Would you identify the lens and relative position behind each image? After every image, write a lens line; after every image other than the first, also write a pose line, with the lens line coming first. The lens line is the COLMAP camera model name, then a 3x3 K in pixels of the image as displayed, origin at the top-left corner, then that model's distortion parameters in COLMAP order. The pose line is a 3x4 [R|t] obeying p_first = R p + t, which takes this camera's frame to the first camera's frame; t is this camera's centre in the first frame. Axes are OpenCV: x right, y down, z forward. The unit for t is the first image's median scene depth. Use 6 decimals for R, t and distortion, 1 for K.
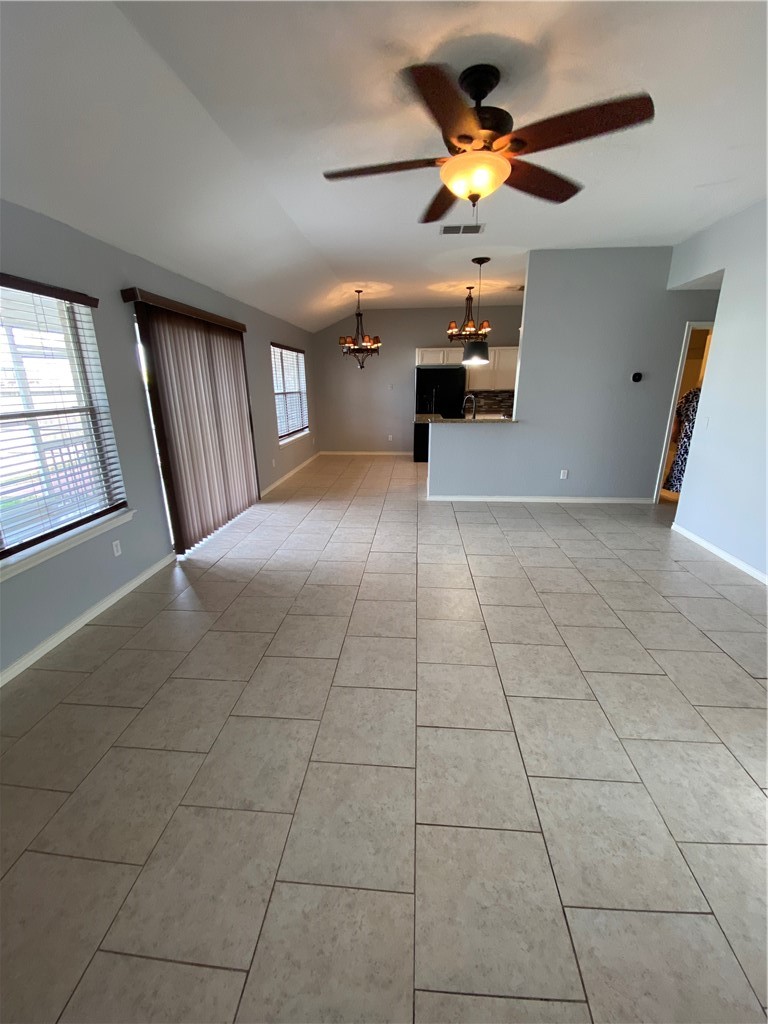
lens RADIAL K [[414.3, 0, 383.4], [0, 414.3, 514.5], [0, 0, 1]] dist [0.004675, -0.012434]
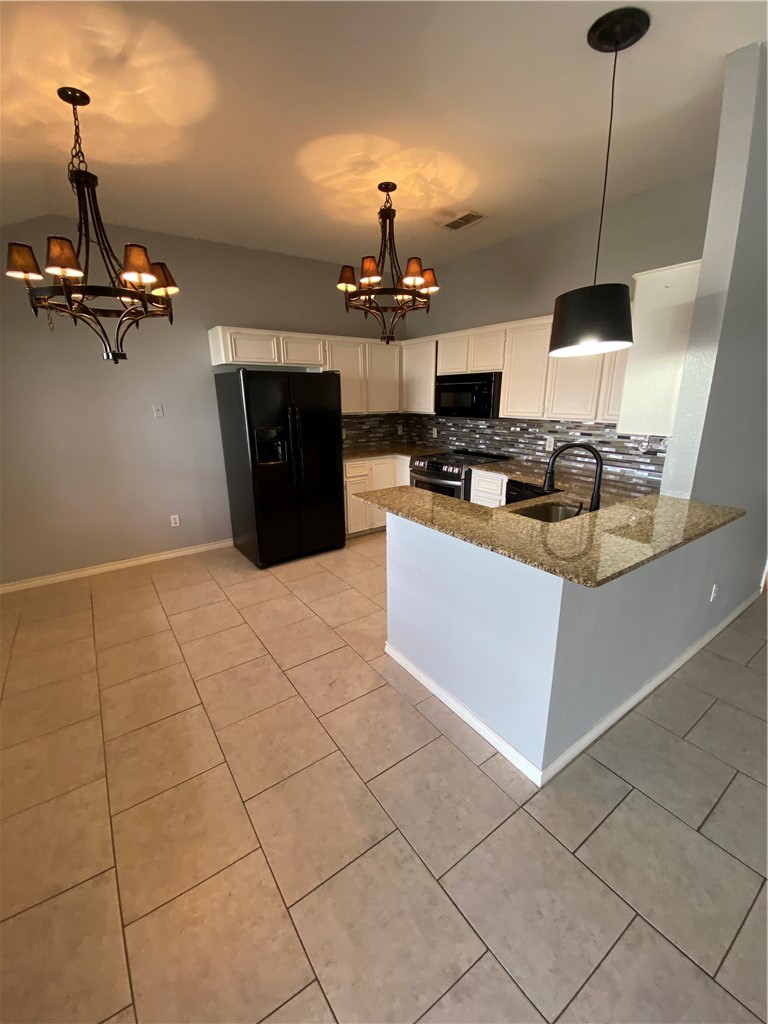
lens RADIAL K [[414.3, 0, 379.5], [0, 414.3, 511.0], [0, 0, 1]] dist [0.004675, -0.012434]
pose [[0.767239, -0.169021, 0.618689, -0.095851], [0.193360, 0.980724, 0.028140, -0.176877], [-0.611519, 0.098040, 0.785132, 0.541459]]
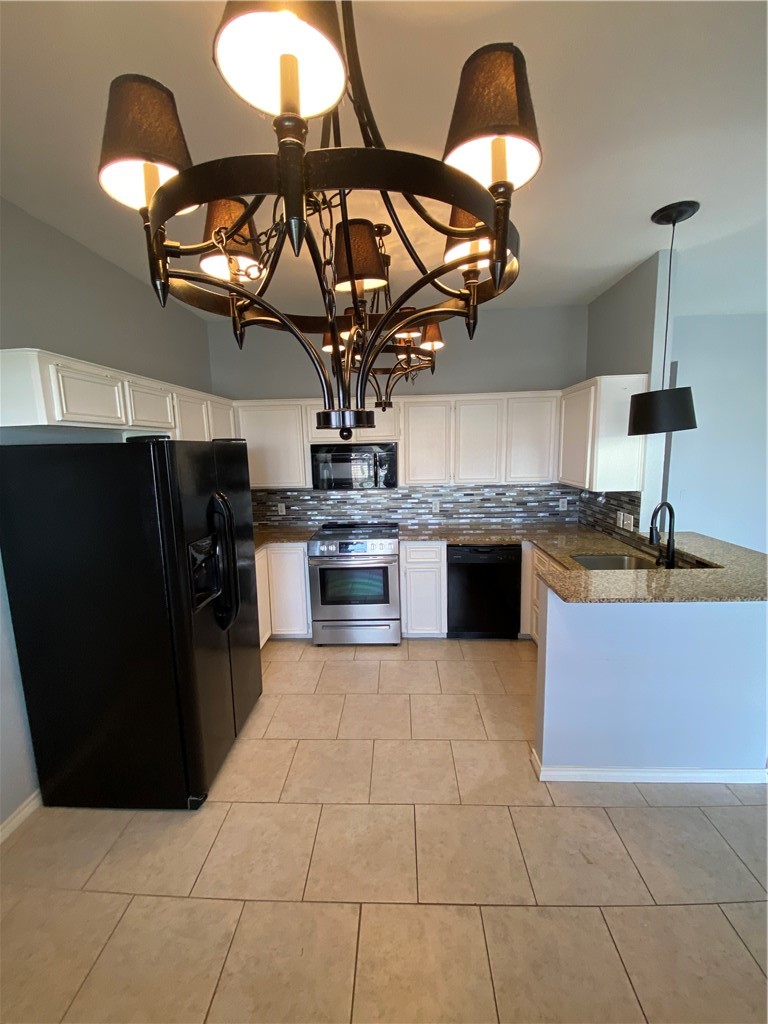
lens RADIAL K [[410.3, 0, 384.4], [0, 410.3, 501.2], [0, 0, 1]] dist [-0.013159, -0.000274]
pose [[-0.054668, -0.118491, 0.991449, -0.142670], [0.322913, 0.937479, 0.129847, -0.296276], [-0.944848, 0.327251, -0.012988, 0.859004]]
